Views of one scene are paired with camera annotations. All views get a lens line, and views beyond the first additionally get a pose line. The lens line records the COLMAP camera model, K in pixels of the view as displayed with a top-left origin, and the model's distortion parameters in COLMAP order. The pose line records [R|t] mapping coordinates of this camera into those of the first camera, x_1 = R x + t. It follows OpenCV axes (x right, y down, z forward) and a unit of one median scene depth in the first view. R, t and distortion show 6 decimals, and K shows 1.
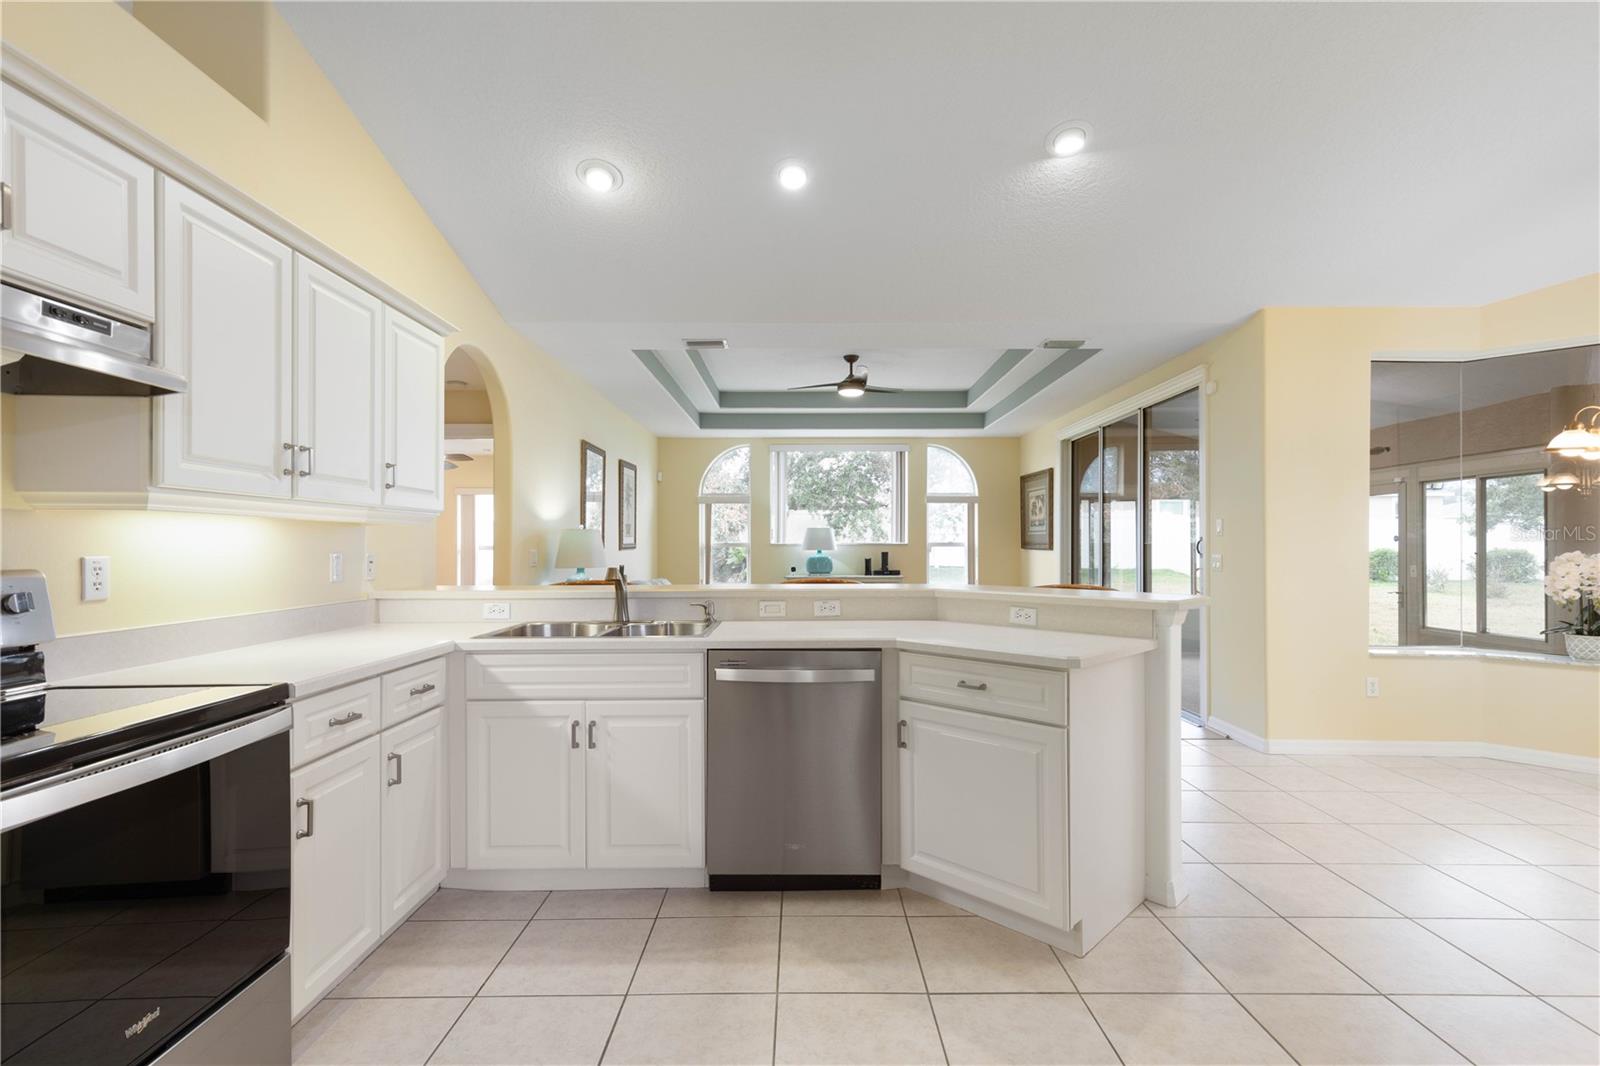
lens RADIAL K [[724.2, 0, 768.7], [0, 724.2, 542.9], [0, 0, 1]] dist [0.006853, -0.000436]
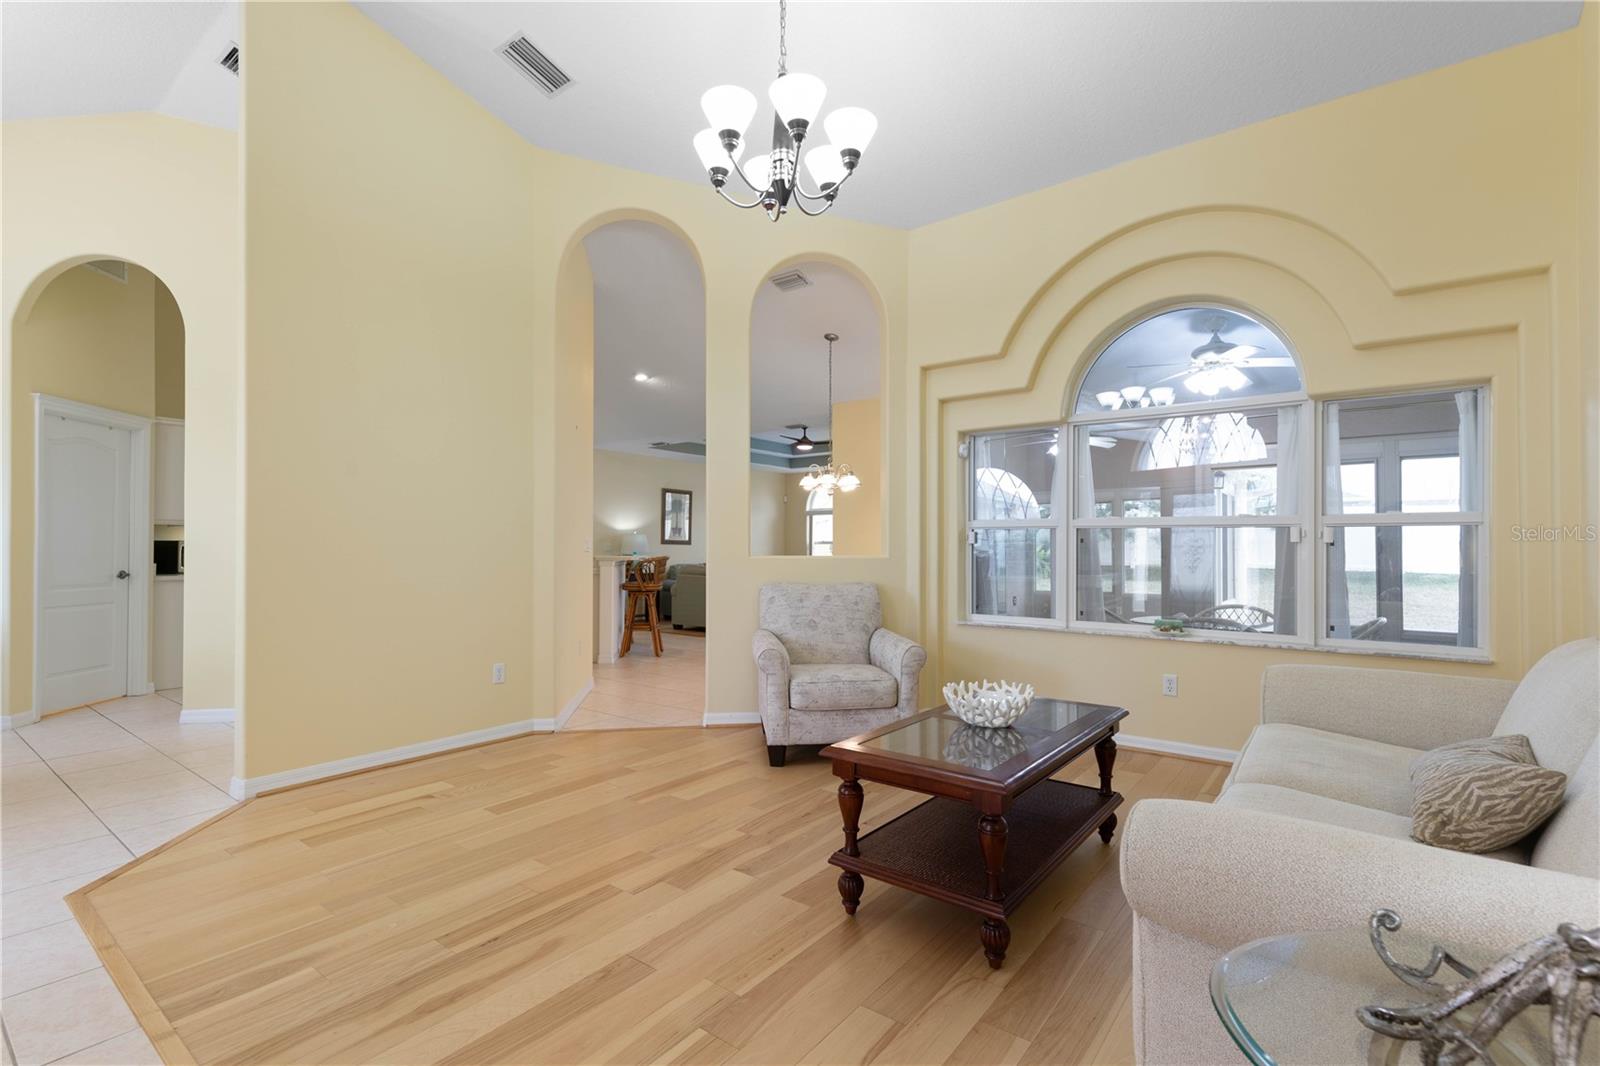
lens RADIAL K [[737.8, 0, 802.1], [0, 737.8, 531.4], [0, 0, 1]] dist [0.008669, 0.000261]
pose [[0.819816, -0.015917, -0.572406, 1.656039], [0.003622, 0.999738, -0.022611, 0.028806], [0.572616, 0.016464, 0.819658, -0.566626]]
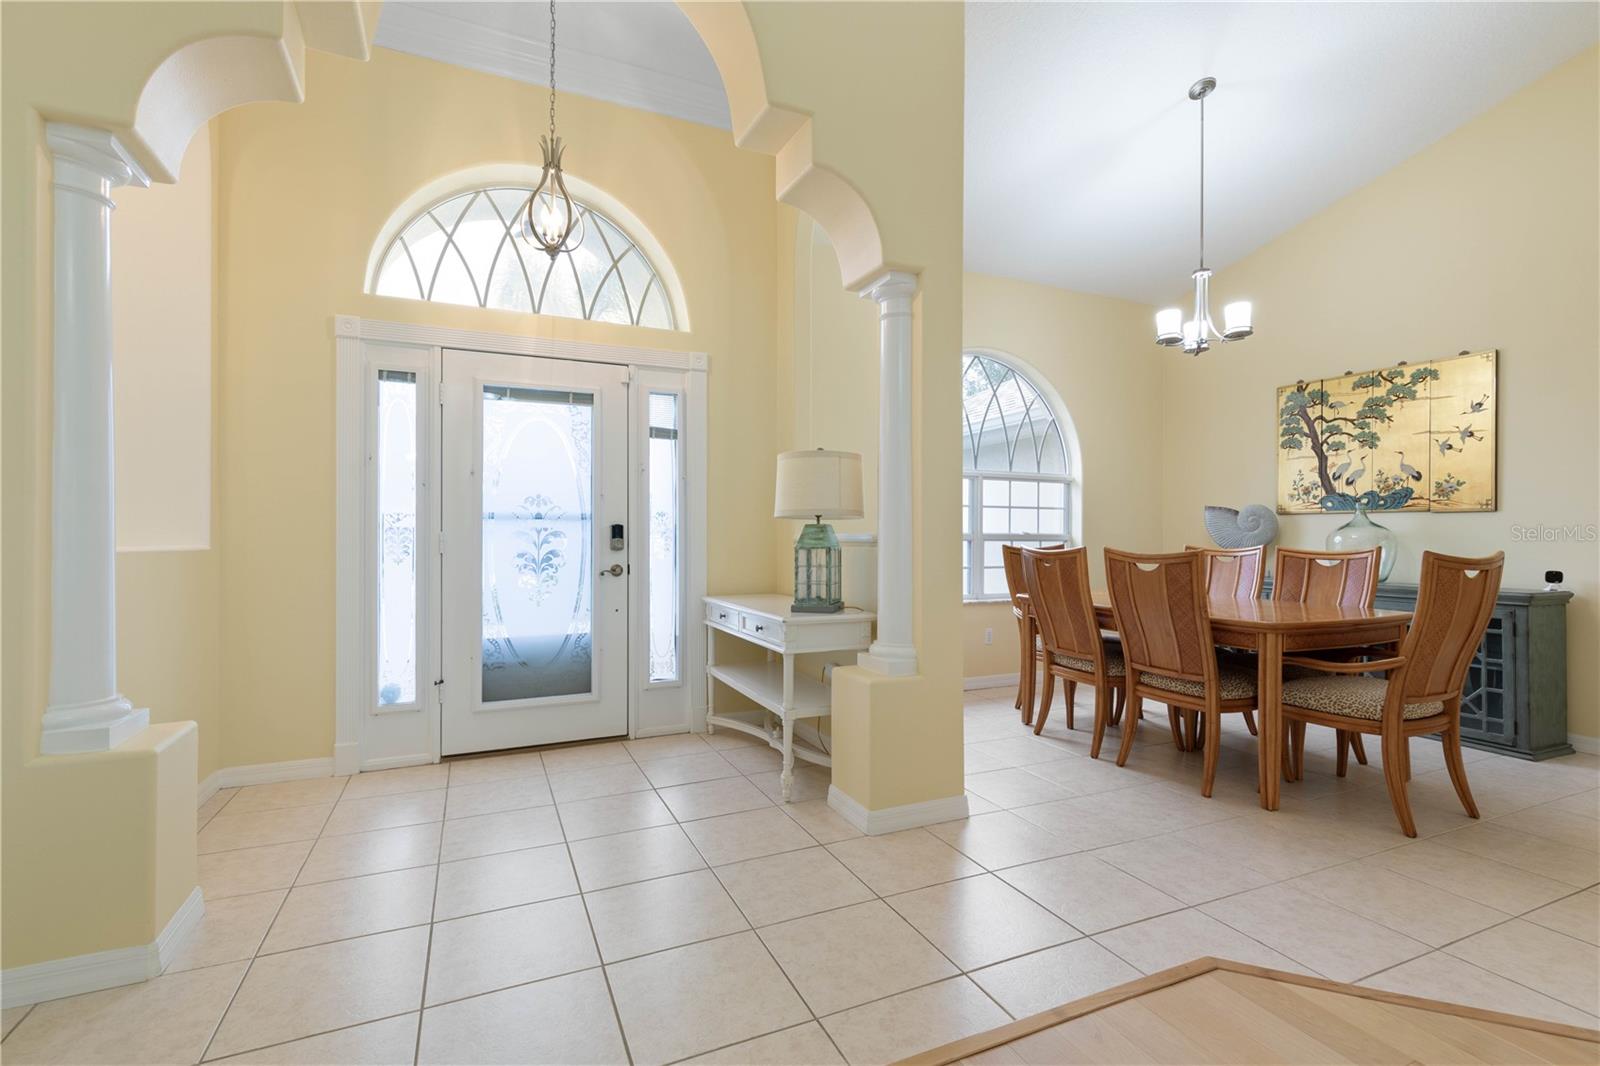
lens RADIAL K [[725.8, 0, 794.5], [0, 725.8, 533.4], [0, 0, 1]] dist [0.009550, -0.000423]
pose [[-0.894448, -0.005549, -0.447137, 1.303881], [-0.002147, 0.999965, -0.008113, 0.032991], [0.447167, -0.006297, -0.894429, -0.128609]]
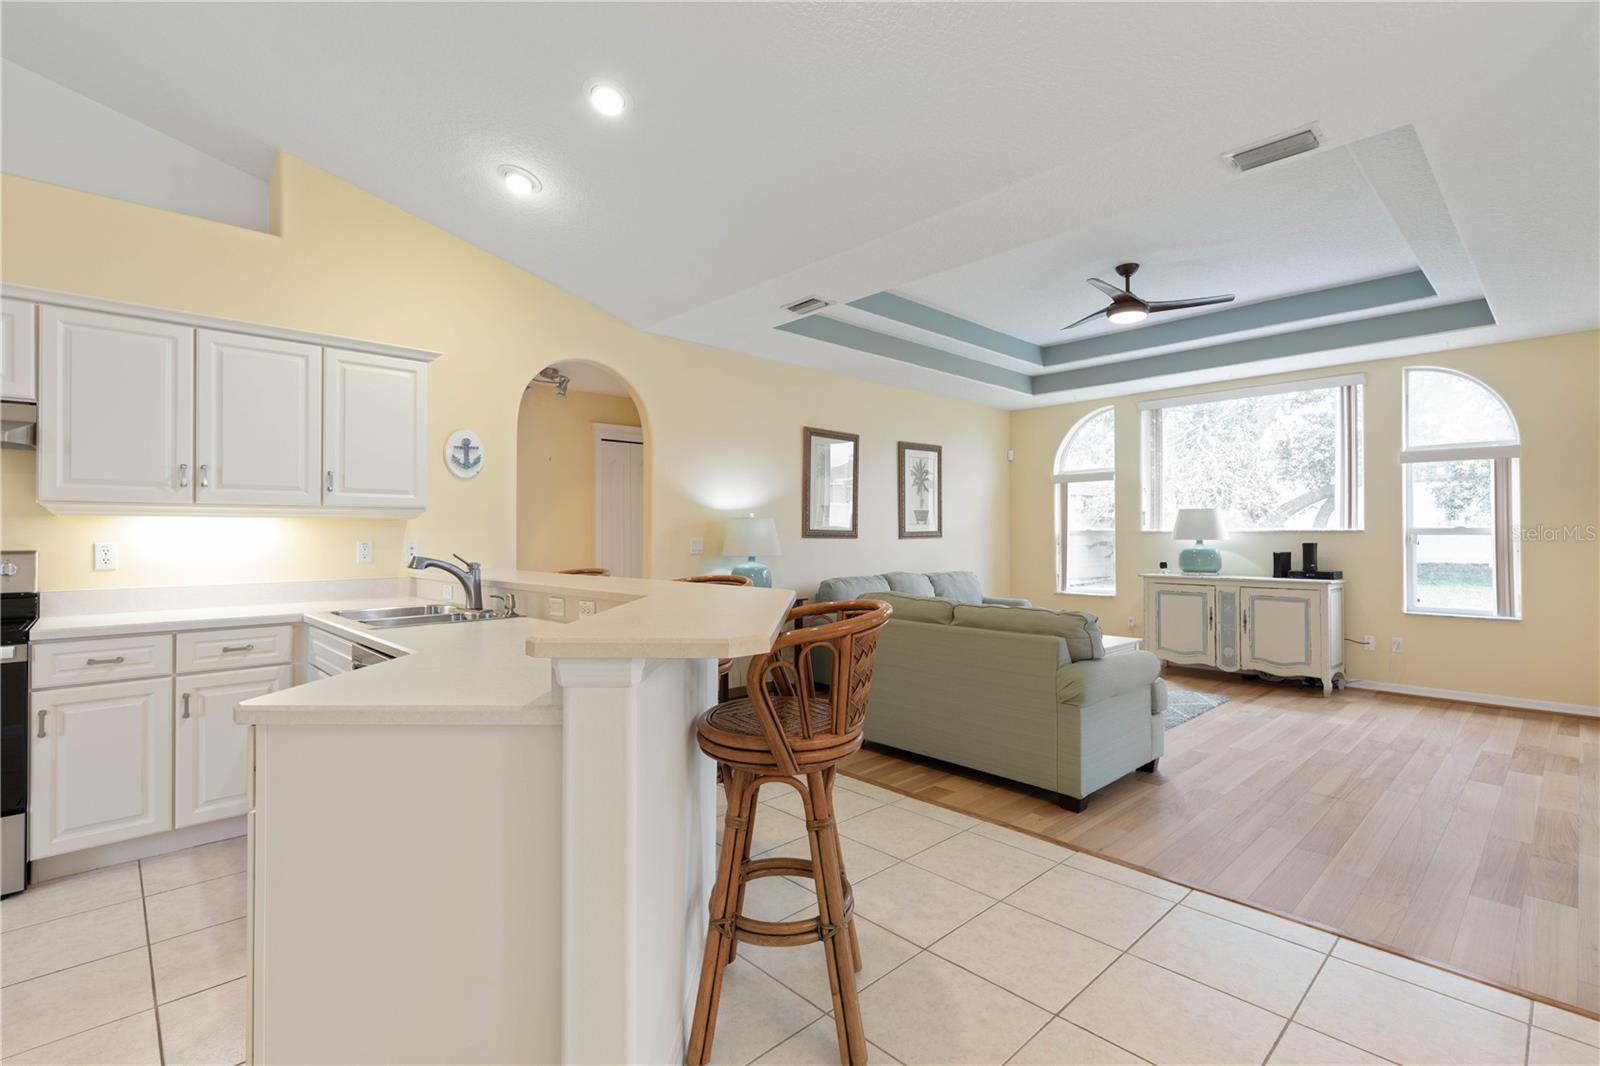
lens RADIAL K [[737.8, 0, 802.1], [0, 737.8, 531.4], [0, 0, 1]] dist [0.008669, 0.000261]
pose [[0.724081, -0.003248, -0.689707, 0.600161], [0.004584, 0.999989, 0.000104, -0.000570], [0.689699, -0.003237, 0.724089, 0.387089]]
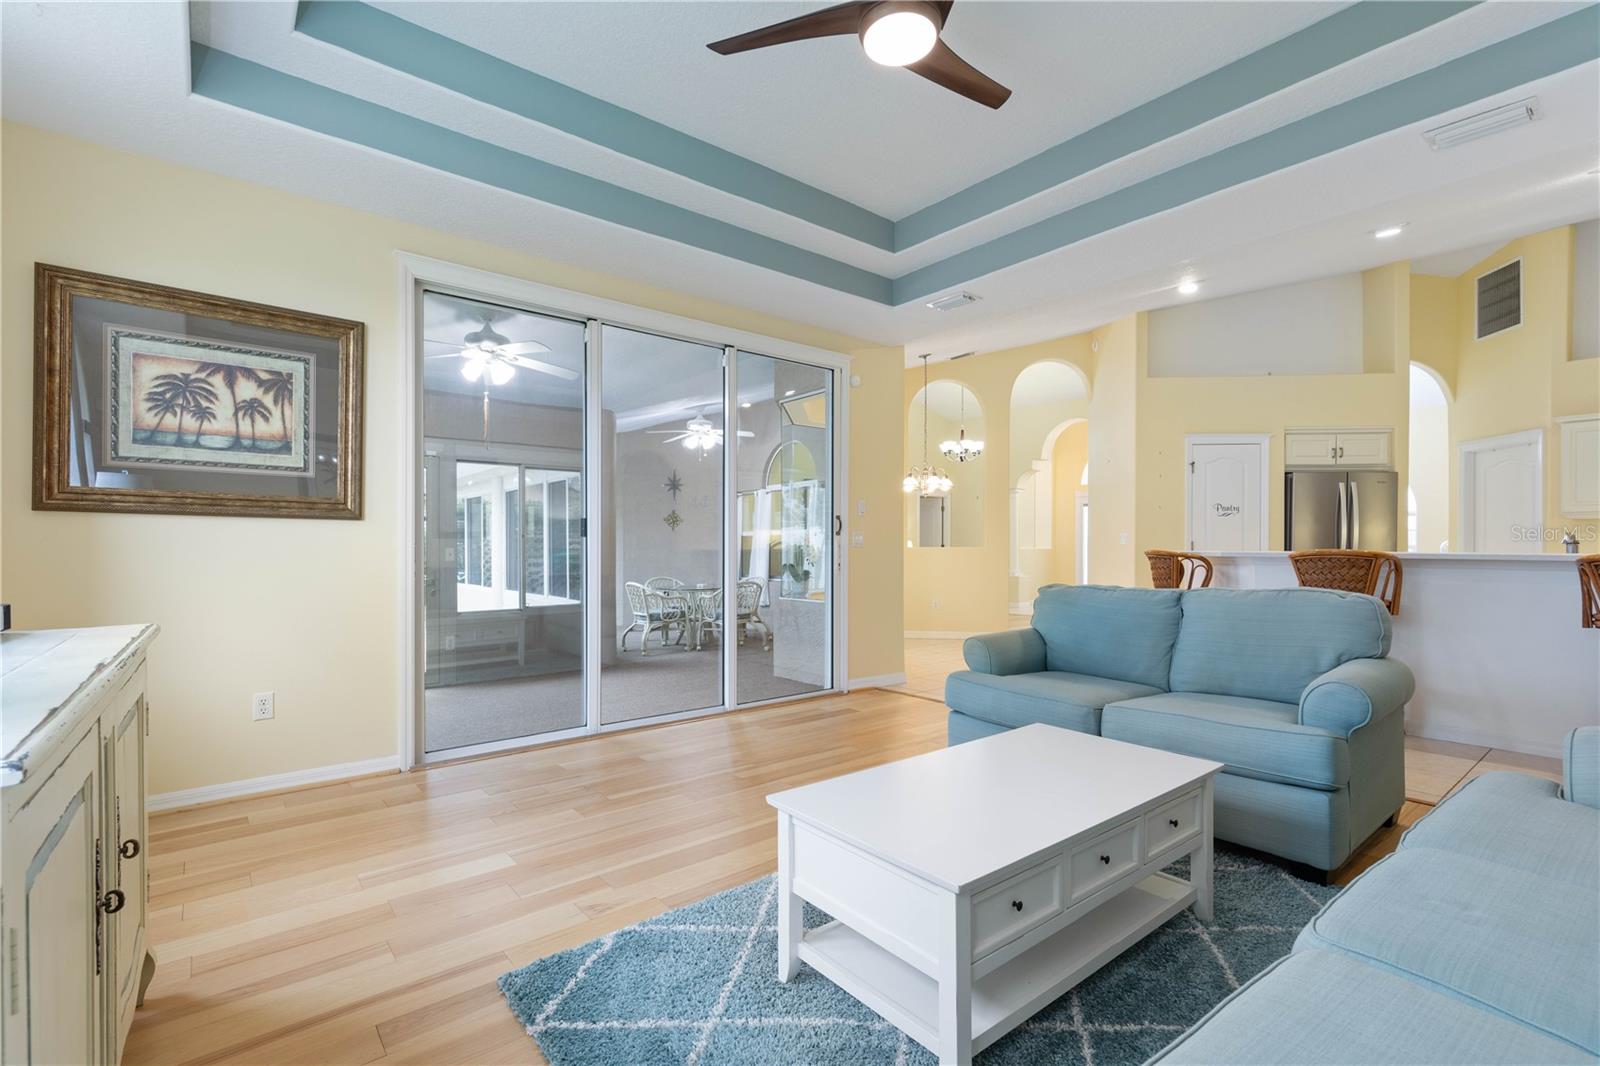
lens RADIAL K [[724.2, 0, 808.1], [0, 724.2, 547.2], [0, 0, 1]] dist [0.008682, -0.000132]
pose [[-0.674220, -0.001638, 0.738529, -0.172671], [-0.005540, 0.999981, -0.002841, 0.047050], [-0.738510, -0.006007, -0.674216, 1.973591]]
